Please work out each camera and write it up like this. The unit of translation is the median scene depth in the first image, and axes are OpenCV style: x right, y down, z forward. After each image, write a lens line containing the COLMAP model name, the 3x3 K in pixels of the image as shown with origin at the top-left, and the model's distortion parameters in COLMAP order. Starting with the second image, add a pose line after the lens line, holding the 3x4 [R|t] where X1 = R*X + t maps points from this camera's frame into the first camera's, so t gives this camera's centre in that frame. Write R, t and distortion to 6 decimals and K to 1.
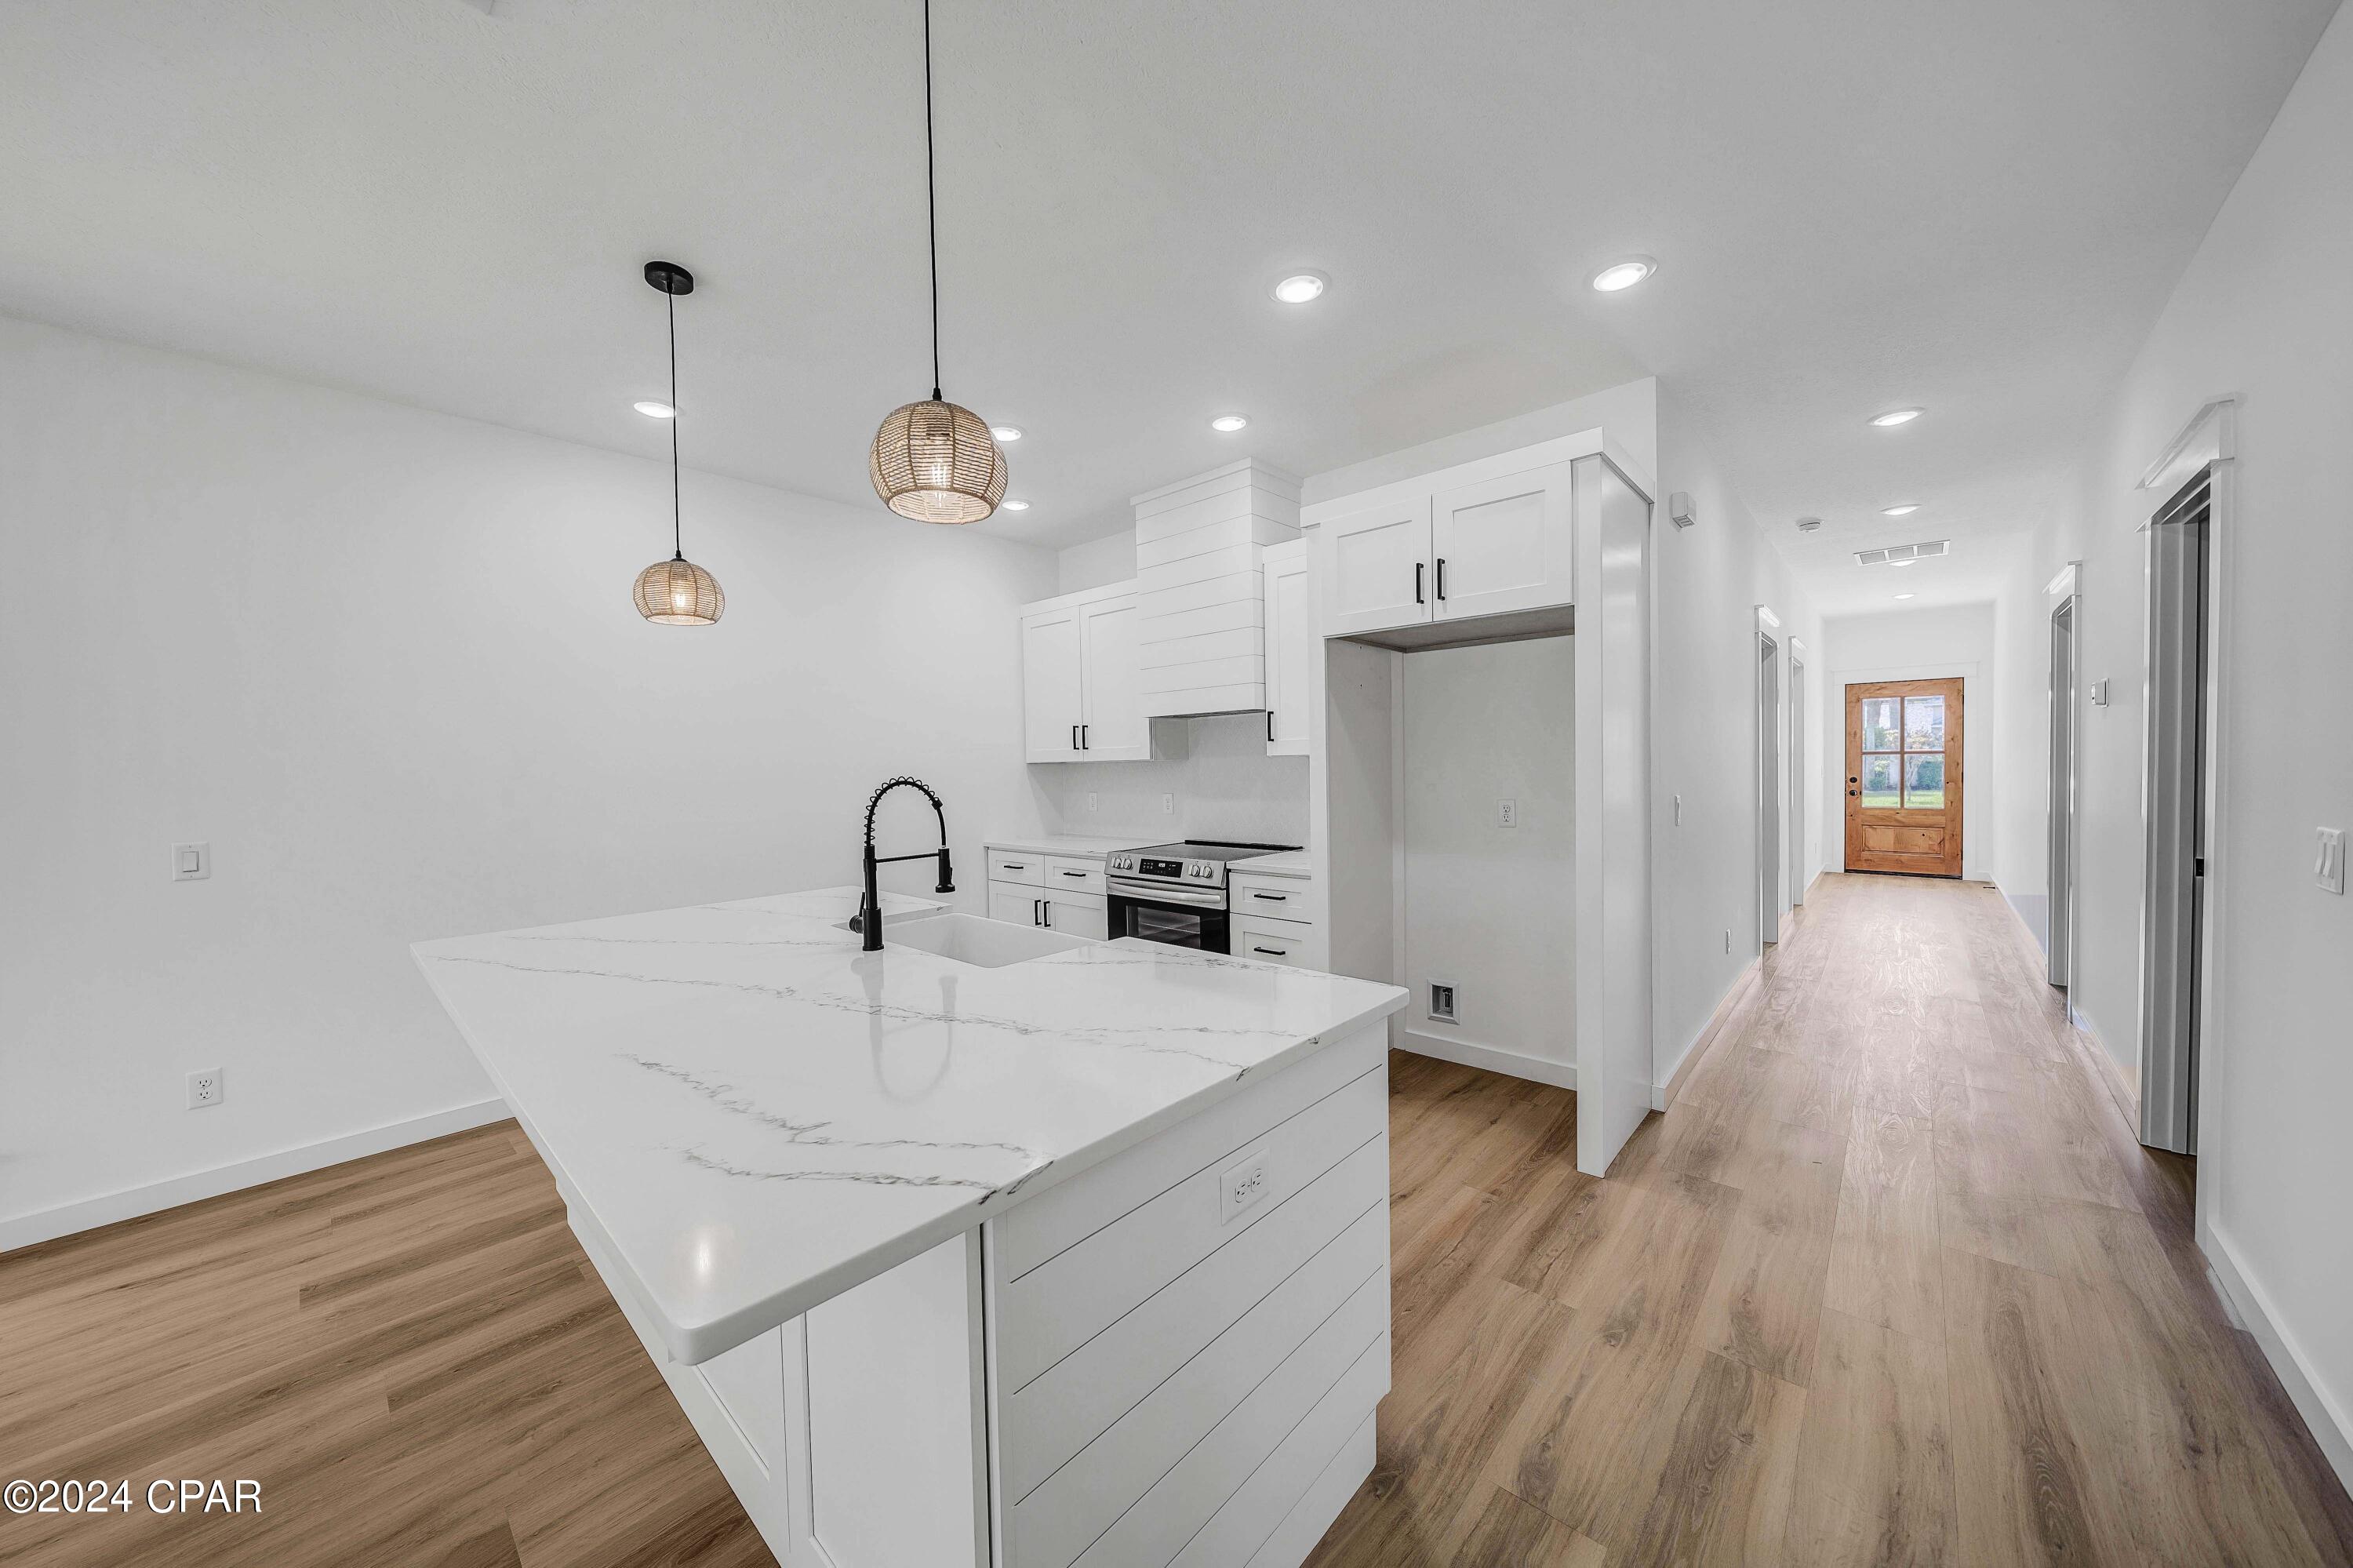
lens RADIAL K [[813.0, 0, 1169.6], [0, 813.0, 782.0], [0, 0, 1]] dist [-0.006972, 0.000021]
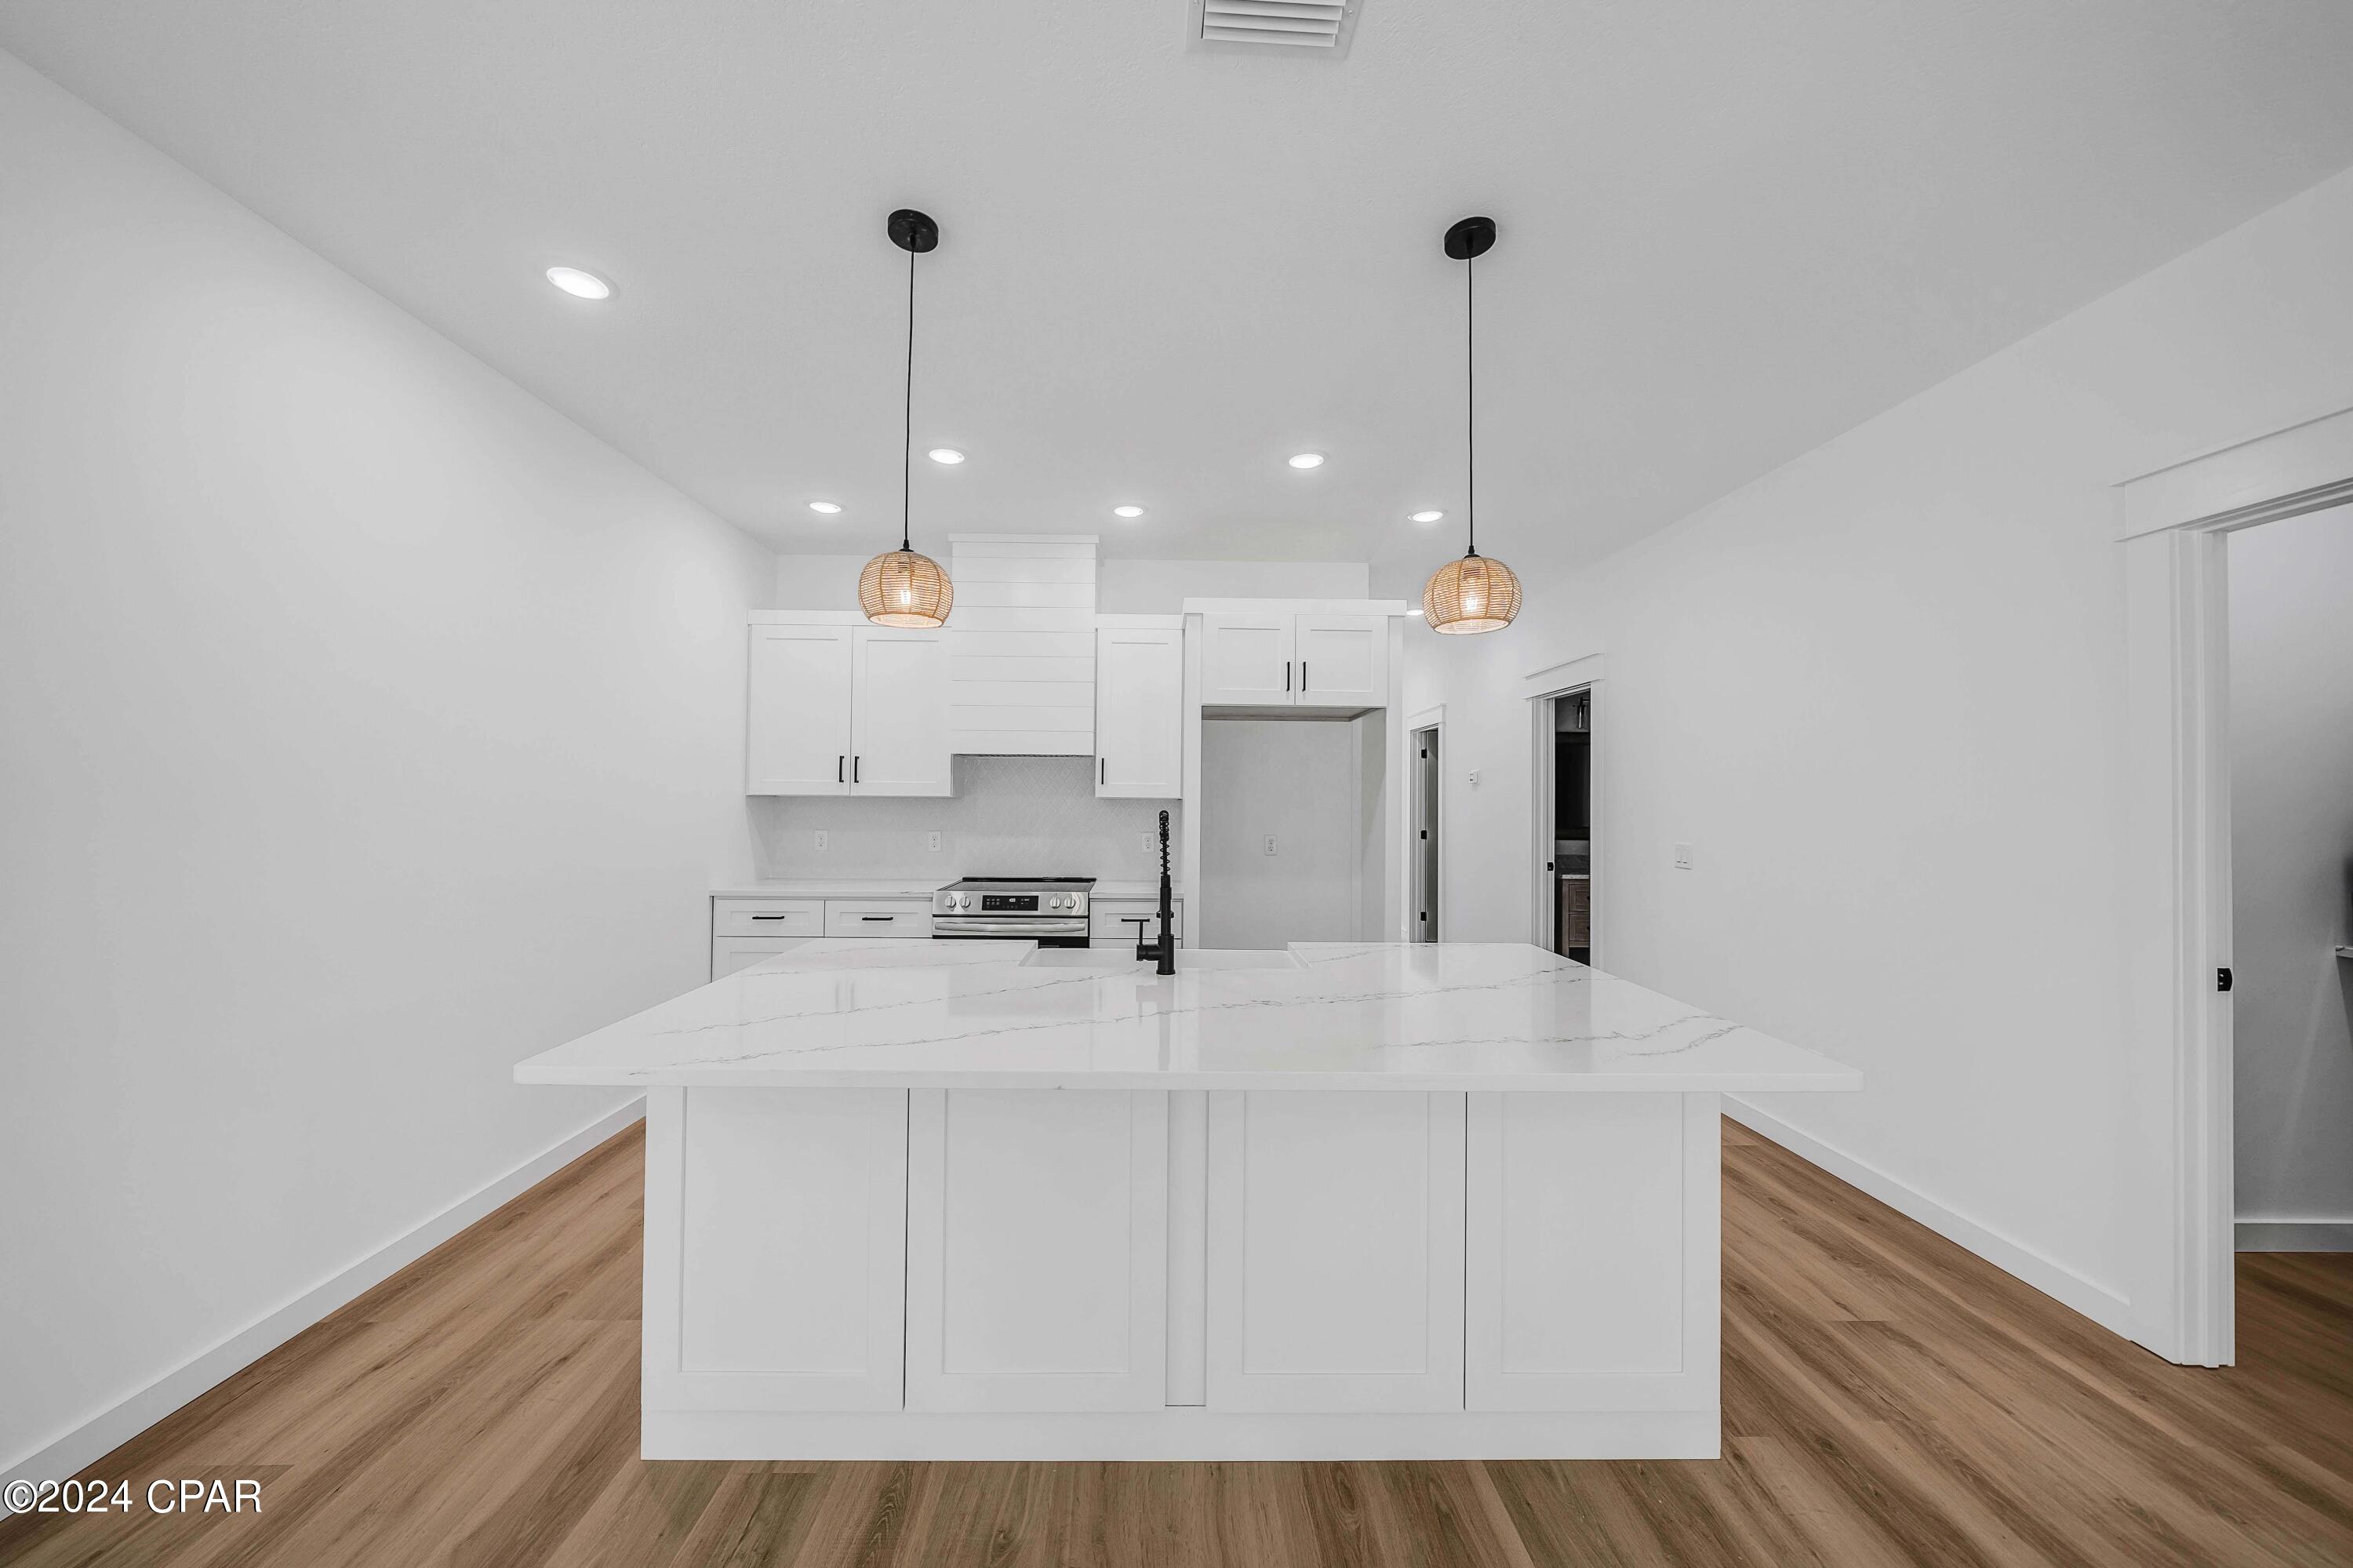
lens RADIAL K [[803.1, 0, 1176.5], [0, 803.1, 784.0], [0, 0, 1]] dist [-0.016284, -0.000010]
pose [[0.721290, 0.042158, 0.691349, -0.583840], [-0.008324, 0.998601, -0.052210, 0.006933], [-0.692583, 0.031903, 0.720632, 0.125439]]
